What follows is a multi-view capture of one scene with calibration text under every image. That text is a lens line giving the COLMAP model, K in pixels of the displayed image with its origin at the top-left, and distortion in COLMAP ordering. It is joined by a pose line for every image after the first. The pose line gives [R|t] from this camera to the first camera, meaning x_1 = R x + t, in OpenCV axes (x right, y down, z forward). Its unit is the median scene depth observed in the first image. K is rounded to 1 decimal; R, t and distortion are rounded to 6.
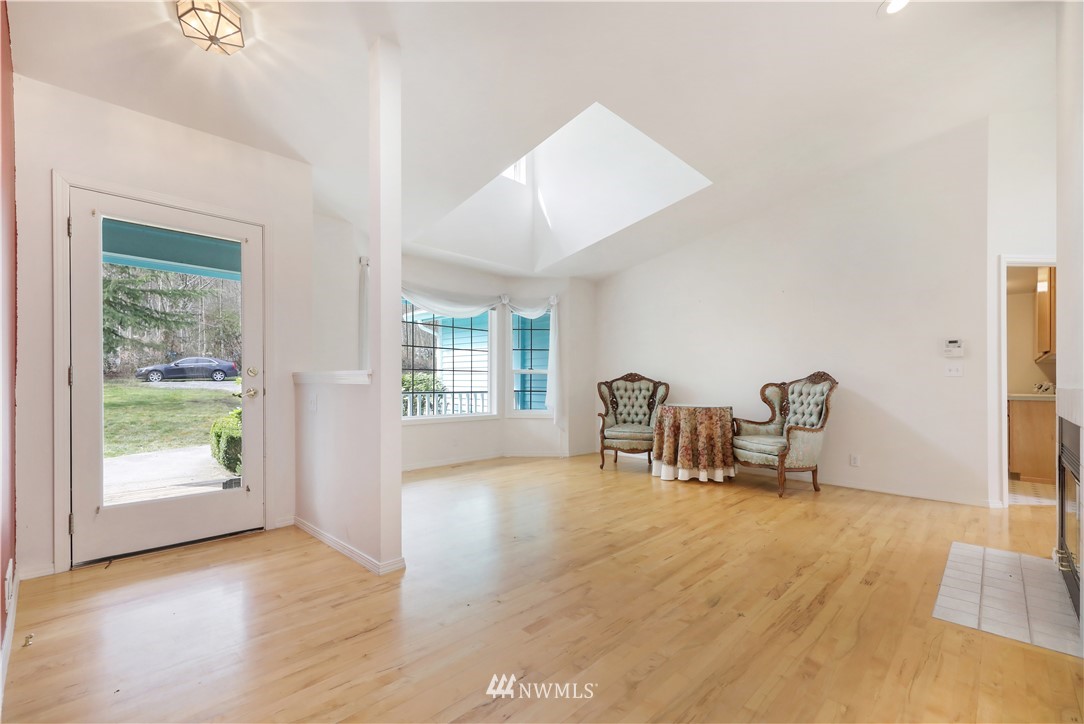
lens RADIAL K [[445.1, 0, 540.4], [0, 445.1, 389.1], [0, 0, 1]] dist [0.000472, -0.000071]
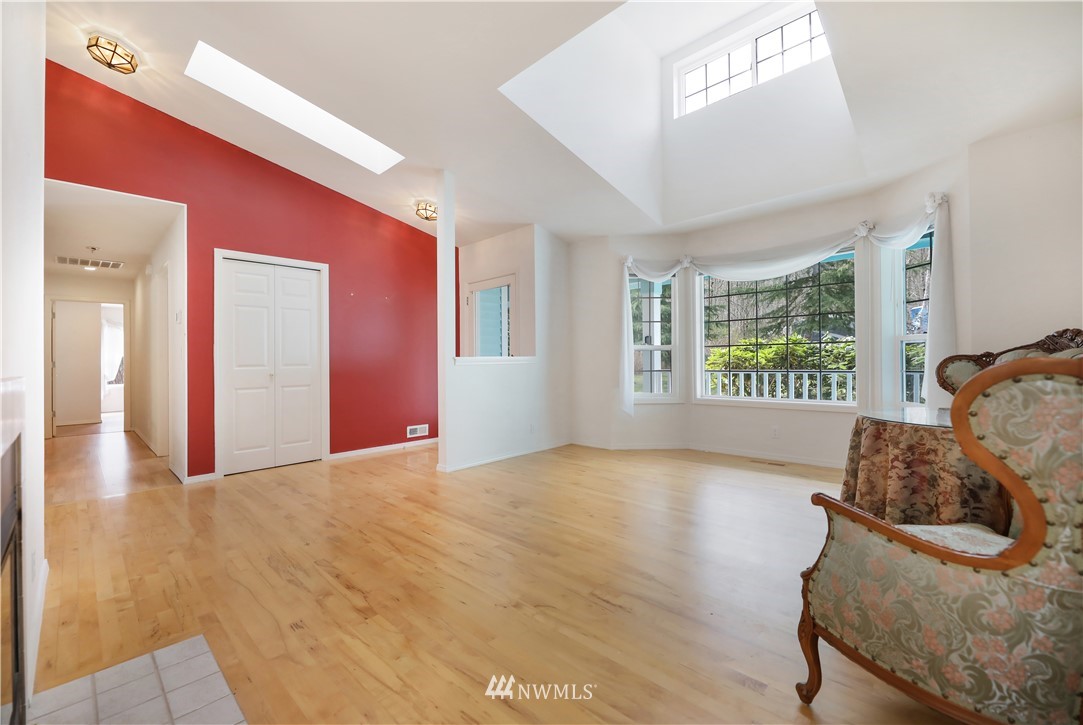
lens RADIAL K [[440.9, 0, 535.3], [0, 440.9, 366.3], [0, 0, 1]] dist [0.000585, -0.000129]
pose [[0.033949, 0.002859, -0.999419, 0.792669], [0.003521, 0.999989, 0.002980, -0.007361], [0.999417, -0.003621, 0.033939, 0.729816]]
